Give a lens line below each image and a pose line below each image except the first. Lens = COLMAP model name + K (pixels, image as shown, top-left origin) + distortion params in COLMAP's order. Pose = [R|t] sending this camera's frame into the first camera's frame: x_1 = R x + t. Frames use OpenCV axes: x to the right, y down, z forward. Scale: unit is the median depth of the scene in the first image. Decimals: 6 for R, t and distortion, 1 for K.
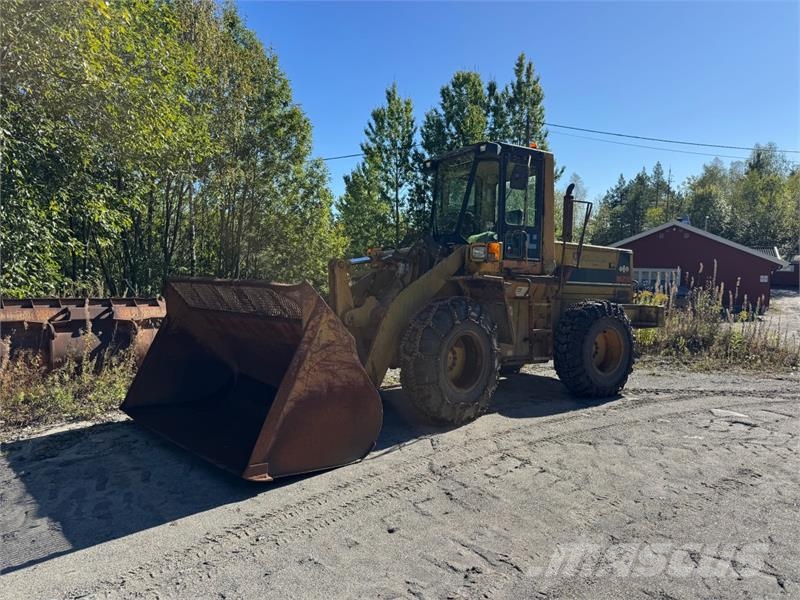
lens RADIAL K [[578.4, 0, 415.7], [0, 578.4, 286.2], [0, 0, 1]] dist [0.052259, -0.074495]
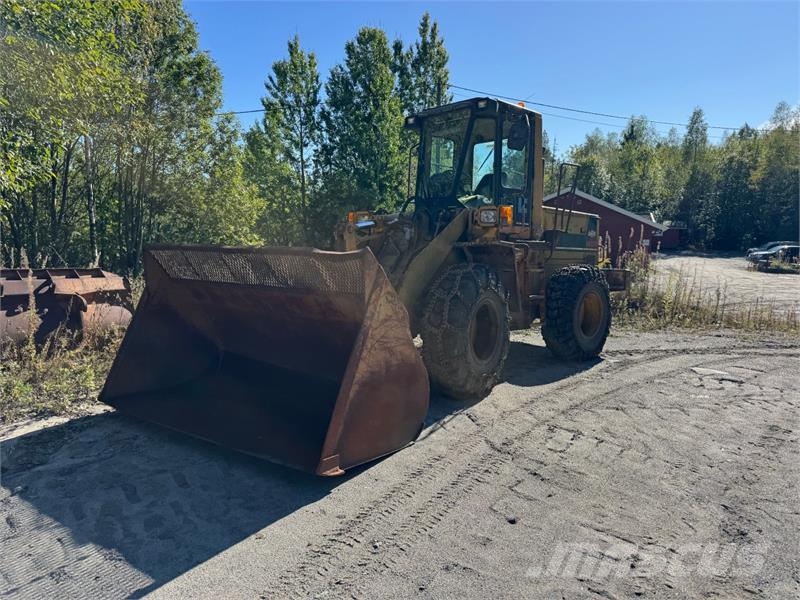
lens RADIAL K [[578.4, 0, 415.7], [0, 578.4, 286.2], [0, 0, 1]] dist [0.052259, -0.074495]
pose [[0.981023, -0.017132, 0.193132, -0.063854], [0.005193, 0.998053, 0.062158, -0.001455], [-0.193821, -0.059975, 0.979202, 0.026603]]
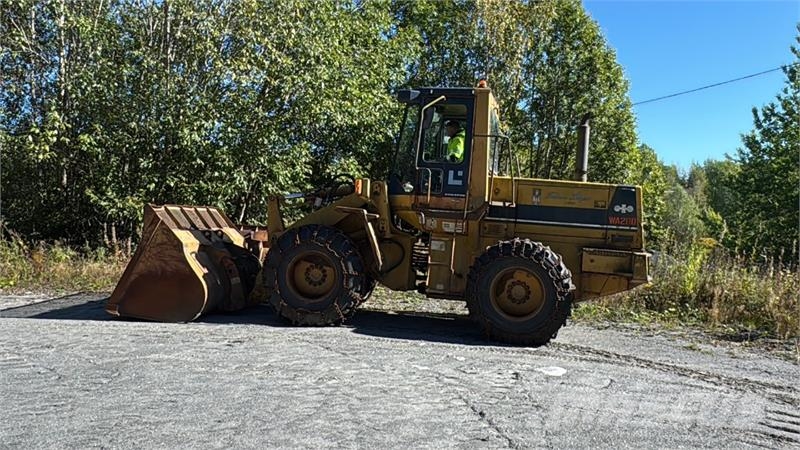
lens RADIAL K [[649.6, 0, 400.0], [0, 649.6, 225.0], [0, 0, 1]] dist [-0.005593, -0.001926]
pose [[0.667952, 0.023794, -0.743824, 0.374059], [-0.047506, 0.998814, -0.010710, 0.008310], [0.742687, 0.042490, 0.668290, 0.064472]]
